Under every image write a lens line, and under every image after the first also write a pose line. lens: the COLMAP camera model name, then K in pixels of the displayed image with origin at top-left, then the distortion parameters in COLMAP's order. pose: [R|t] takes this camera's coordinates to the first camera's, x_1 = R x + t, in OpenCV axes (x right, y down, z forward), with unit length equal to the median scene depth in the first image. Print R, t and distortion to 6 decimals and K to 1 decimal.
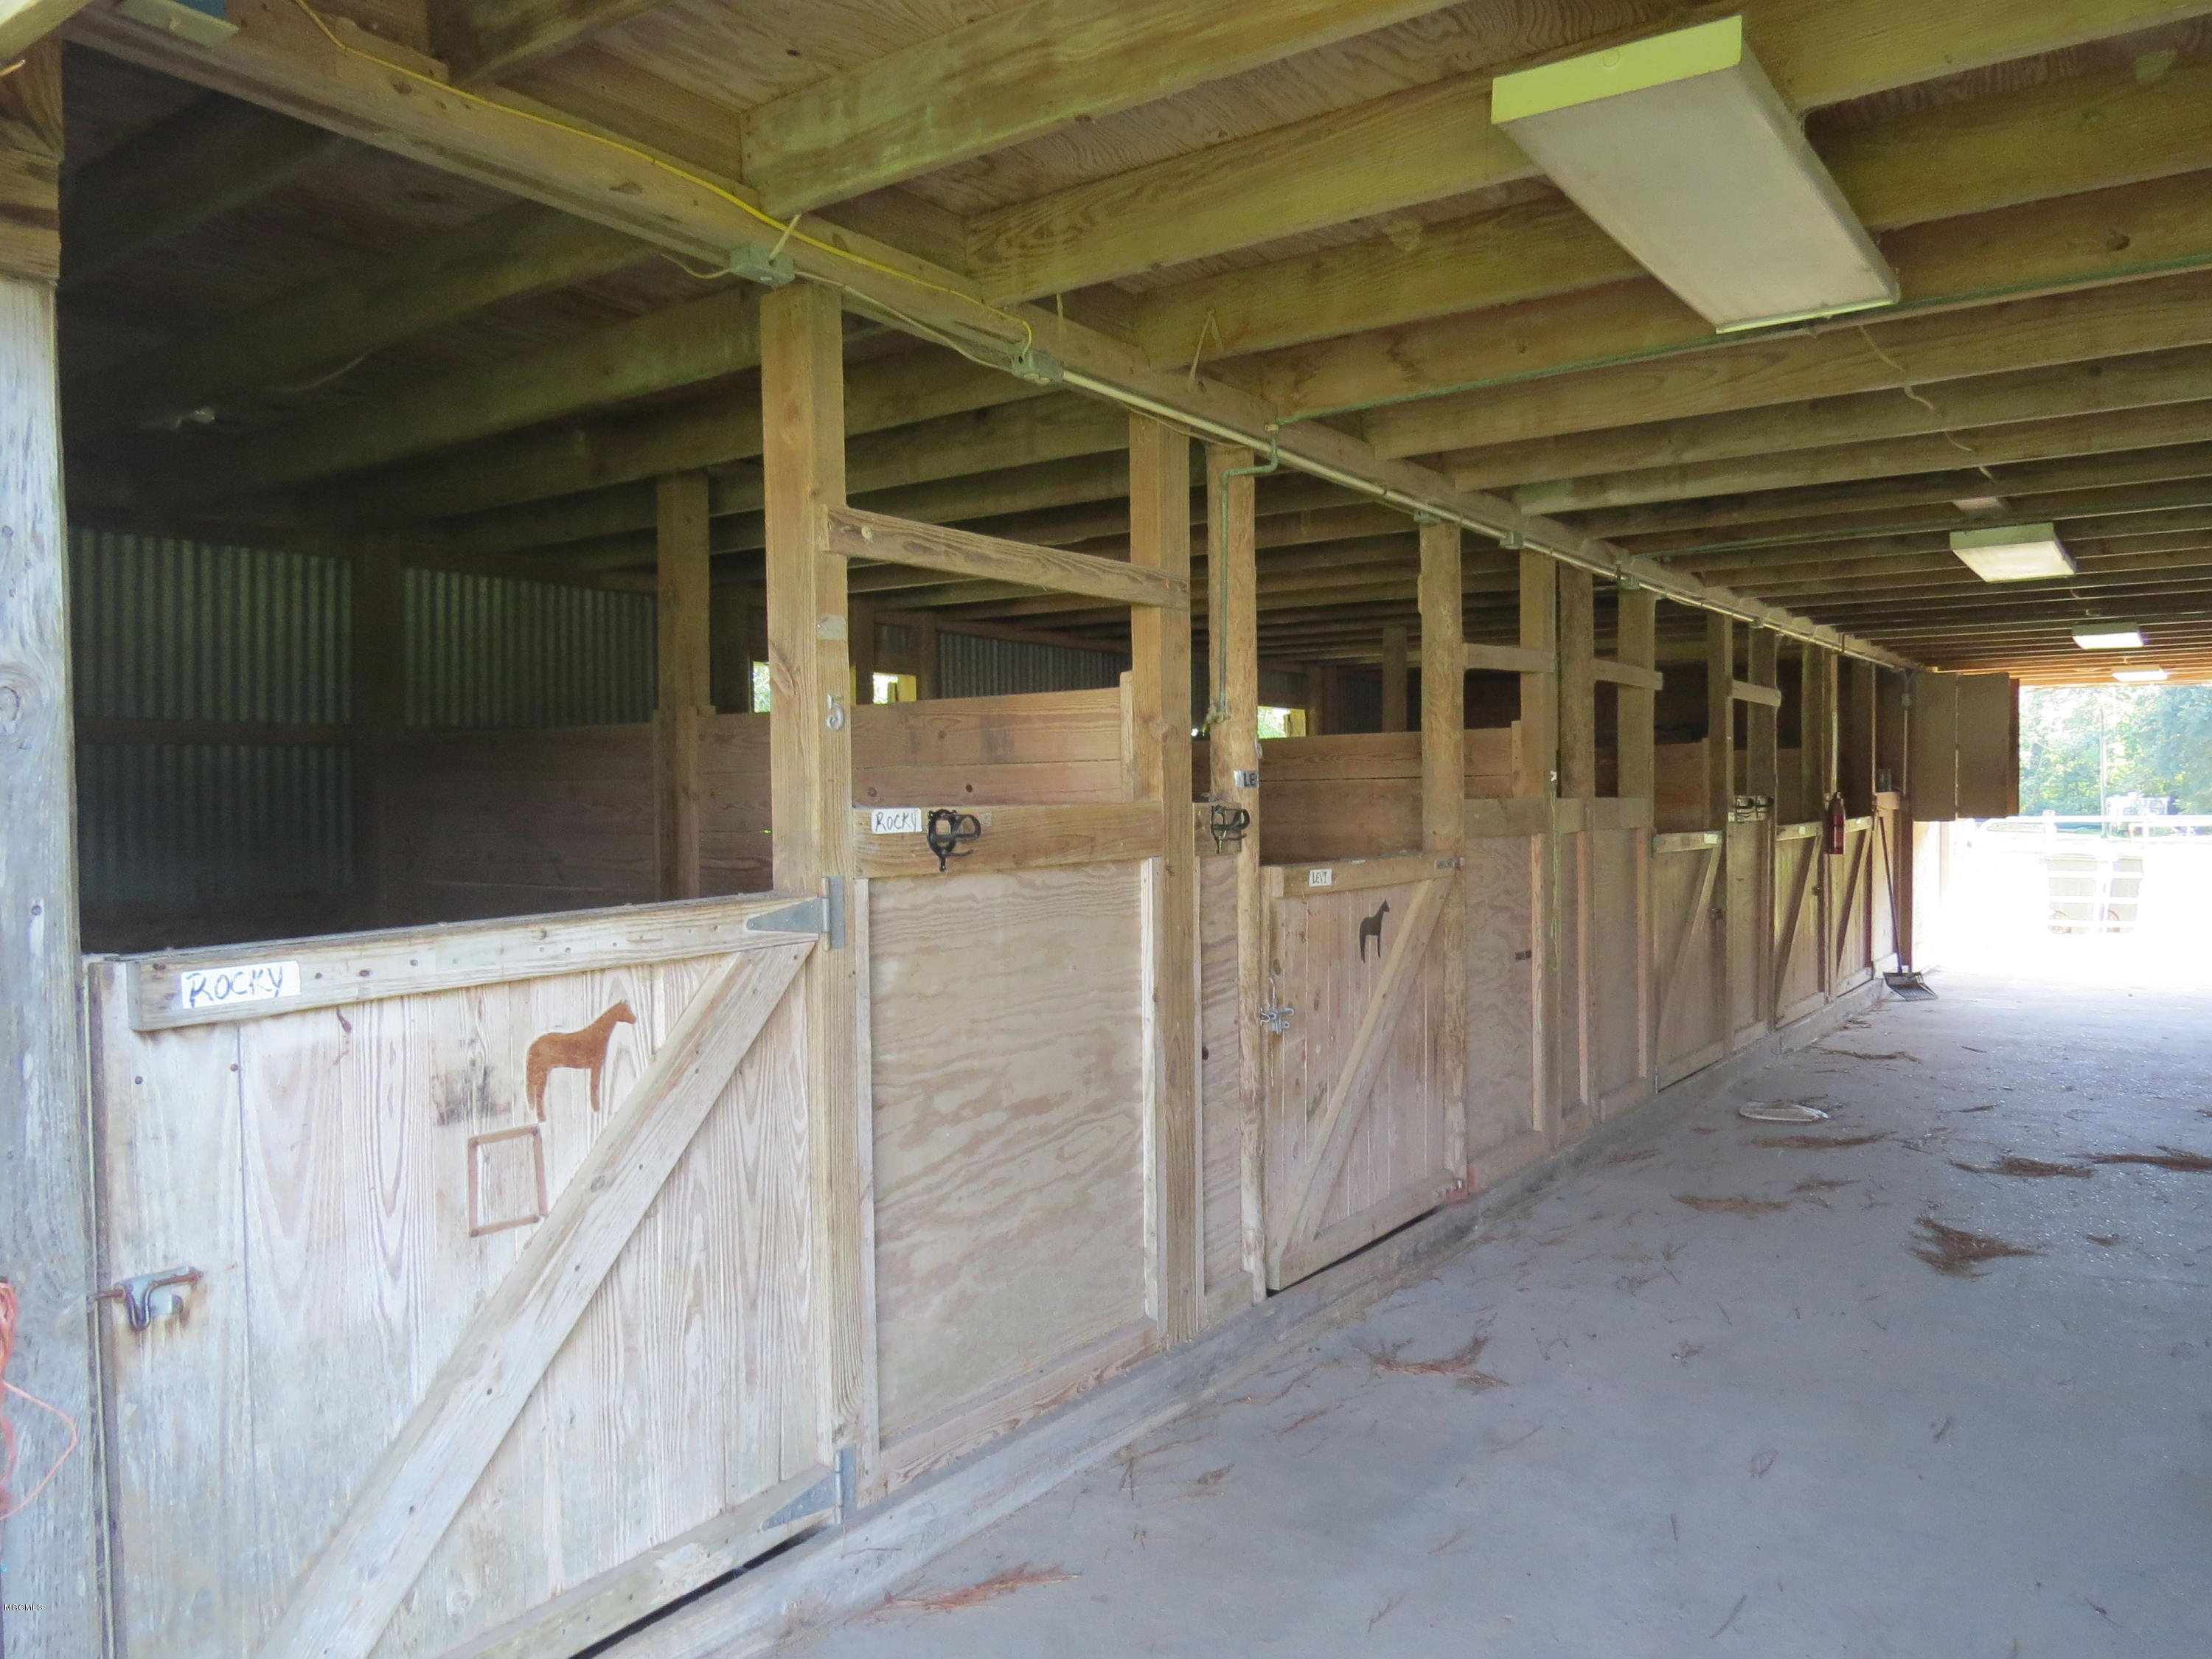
lens RADIAL K [[1566.7, 0, 1110.8], [0, 1566.7, 822.9], [0, 0, 1]] dist [-0.013349, -0.000927]
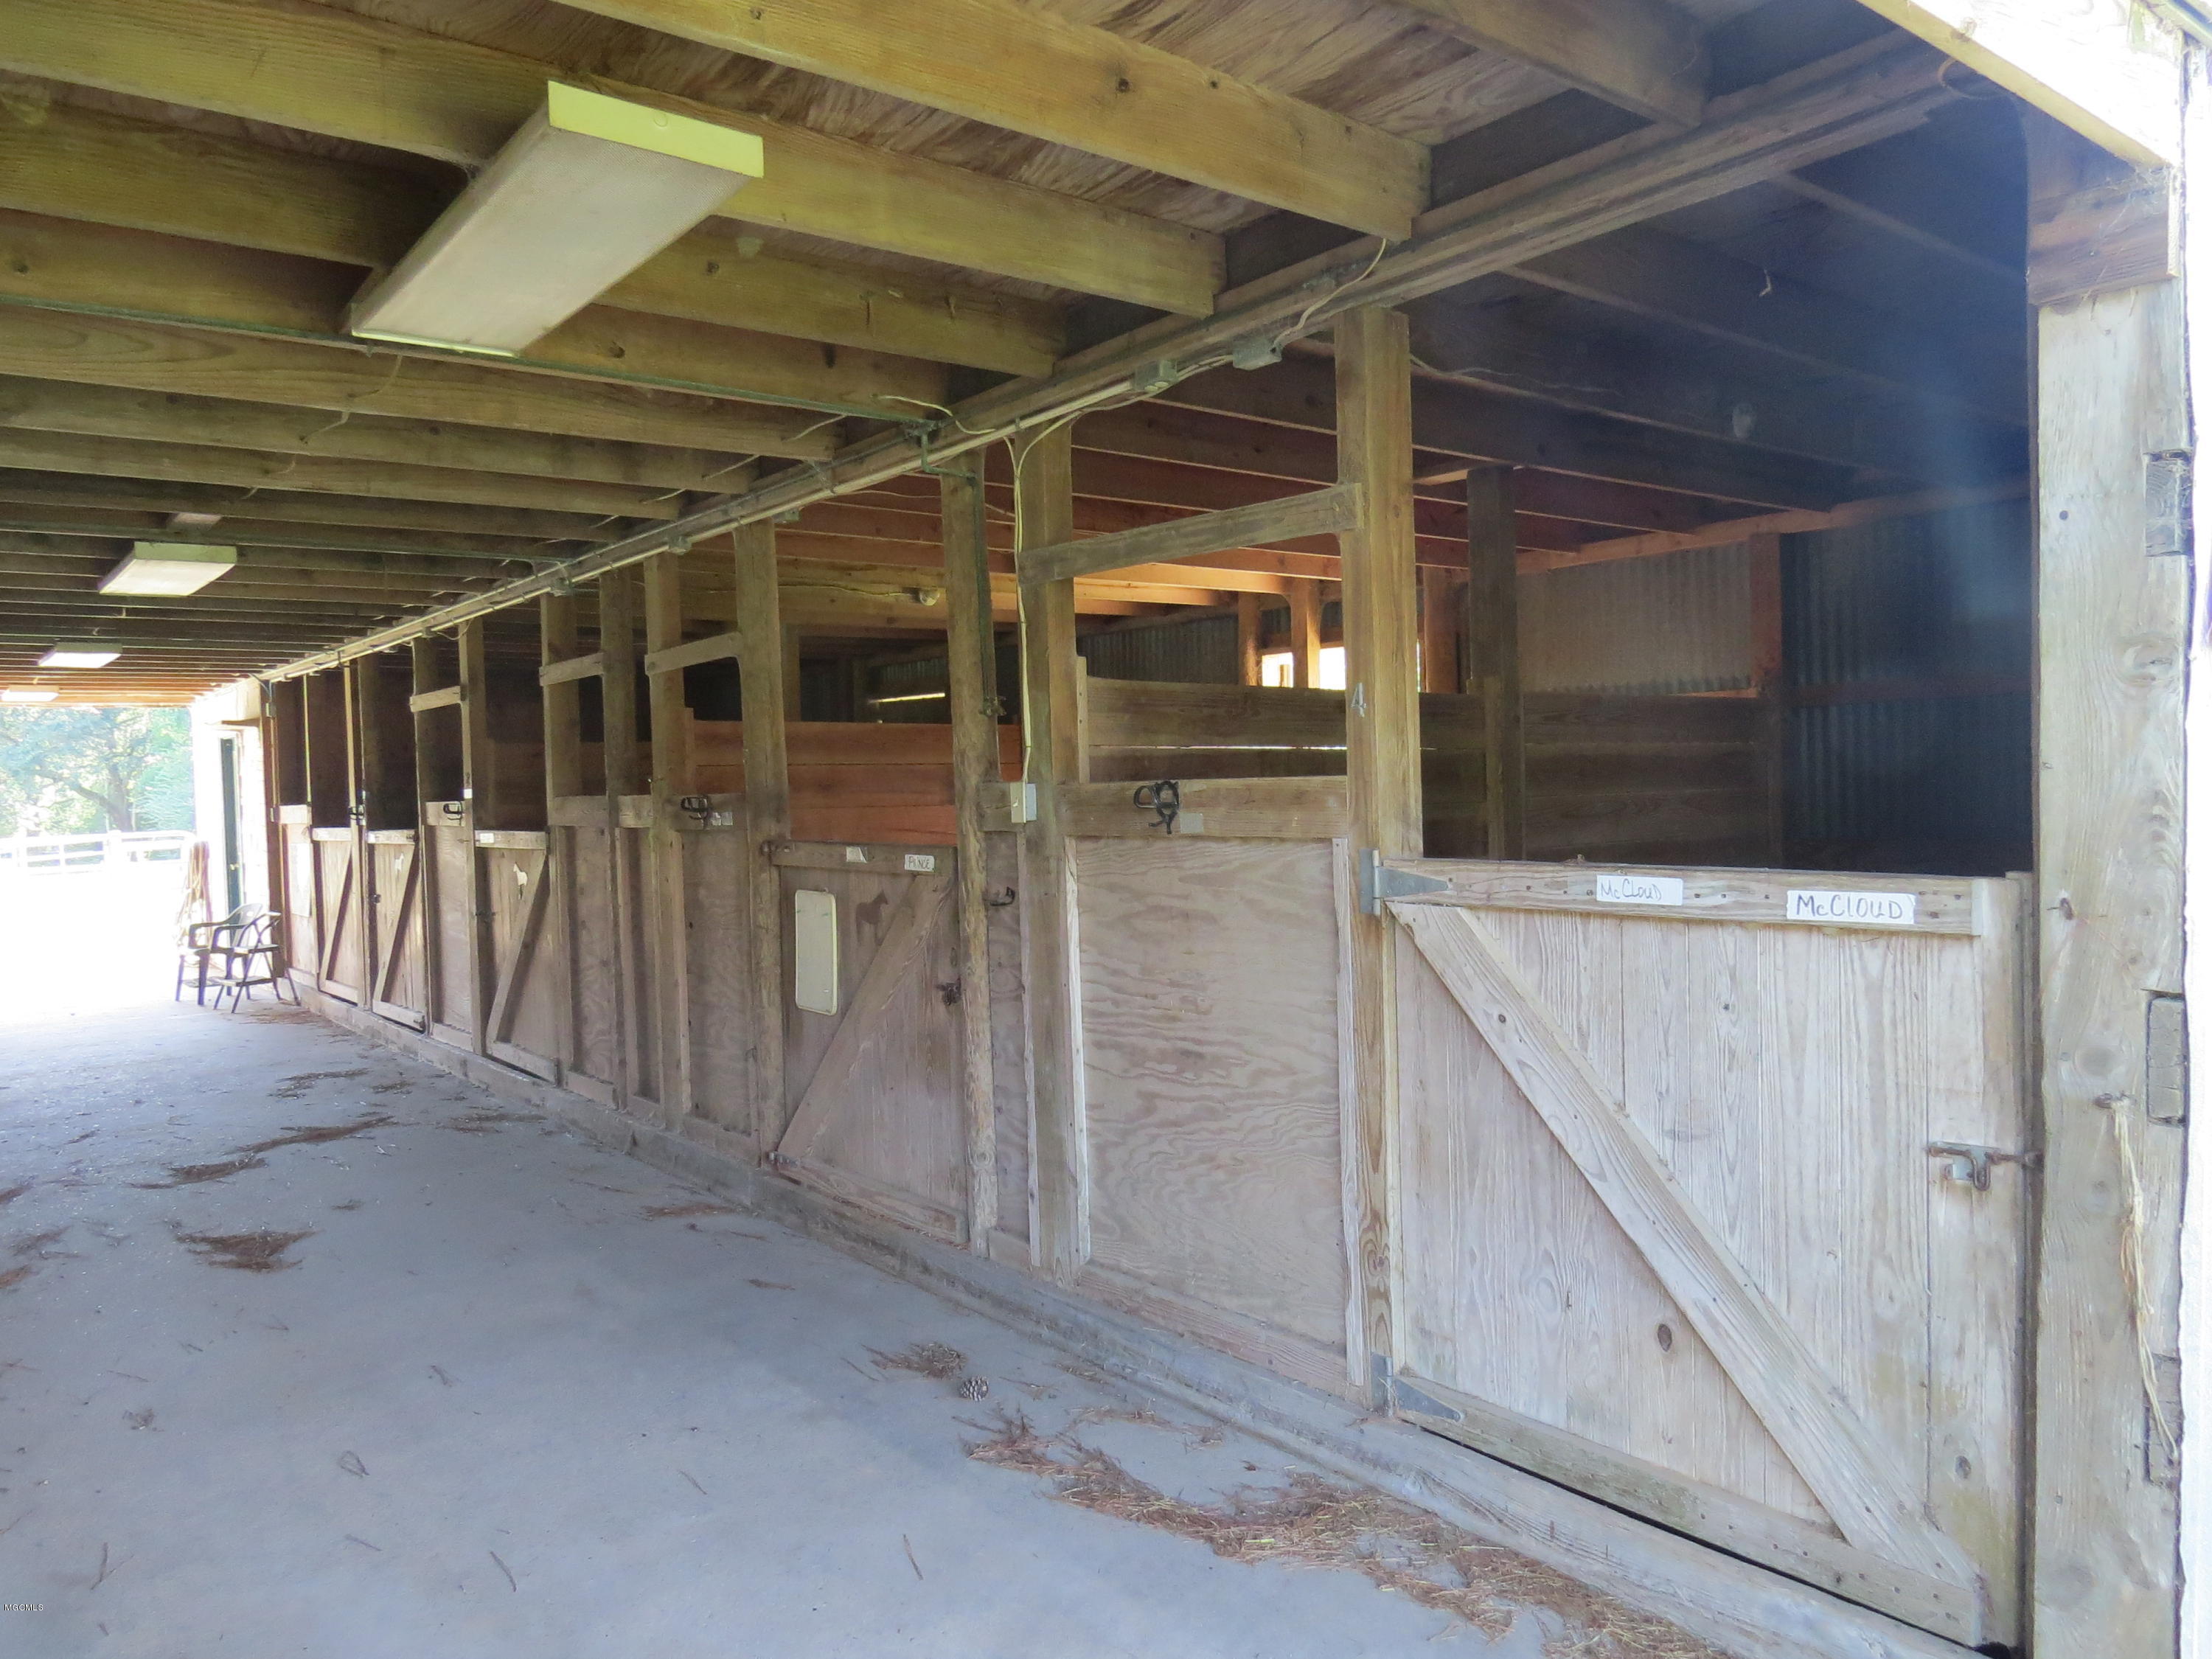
lens RADIAL K [[1566.7, 0, 1110.2], [0, 1566.7, 829.8], [0, 0, 1]] dist [-0.013349, -0.000927]
pose [[0.287814, -0.031879, 0.957156, -0.319557], [0.043550, 0.998848, 0.020172, 0.003081], [-0.956696, 0.035878, 0.288870, 0.188859]]
